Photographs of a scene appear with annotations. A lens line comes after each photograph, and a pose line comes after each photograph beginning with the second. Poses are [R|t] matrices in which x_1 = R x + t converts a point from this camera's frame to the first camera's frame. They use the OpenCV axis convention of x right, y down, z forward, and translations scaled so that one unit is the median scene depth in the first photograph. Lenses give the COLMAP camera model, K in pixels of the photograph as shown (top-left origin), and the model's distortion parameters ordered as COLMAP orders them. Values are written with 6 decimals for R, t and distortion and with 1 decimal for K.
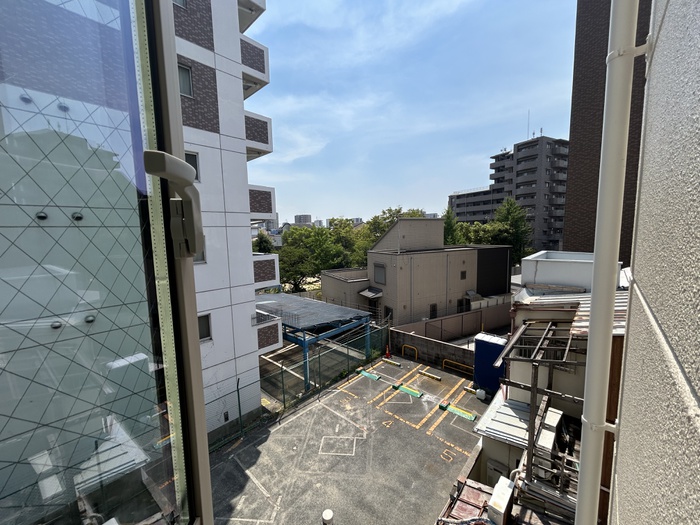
lens RADIAL K [[282.8, 0, 350.0], [0, 282.8, 262.5], [0, 0, 1]] dist [-0.007822, 0.000089]
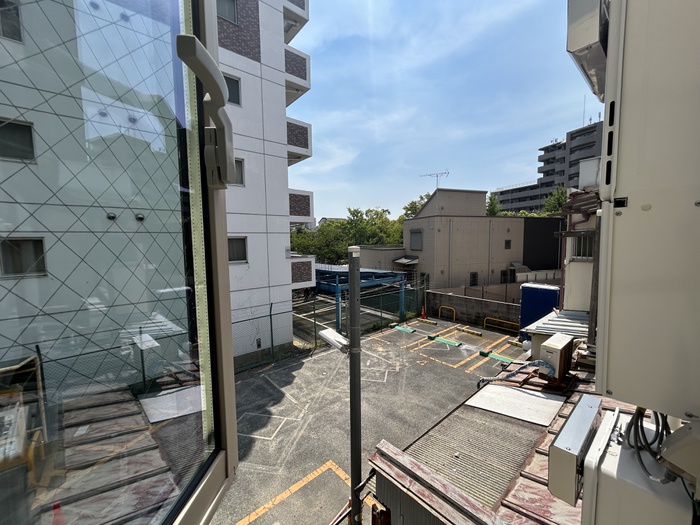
lens RADIAL K [[282.8, 0, 350.0], [0, 282.8, 262.5], [0, 0, 1]] dist [-0.007822, 0.000089]
pose [[0.992021, 0.021715, -0.124187, 0.002482], [-0.023788, 0.999601, -0.015239, 0.144631], [0.123806, 0.018072, 0.992142, 0.016784]]
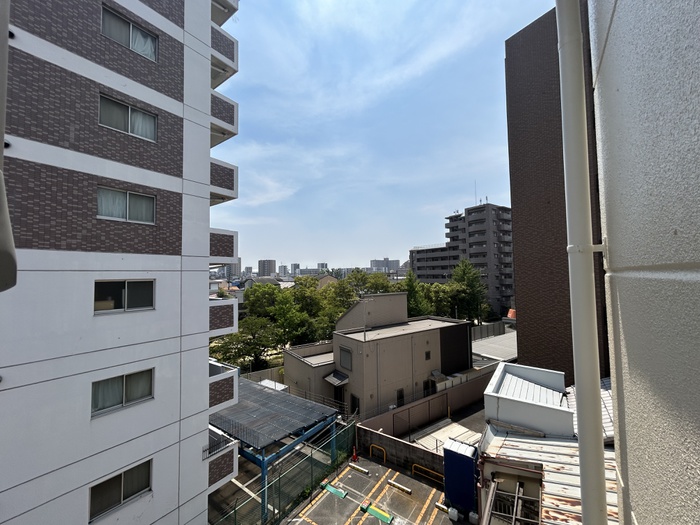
lens RADIAL K [[283.4, 0, 352.5], [0, 283.4, 263.8], [0, 0, 1]] dist [0.000266, -0.000057]
pose [[0.991156, 0.015150, 0.131837, -0.005890], [0.005092, 0.988388, -0.151865, -0.140931], [-0.132607, 0.151193, 0.979569, -0.010759]]
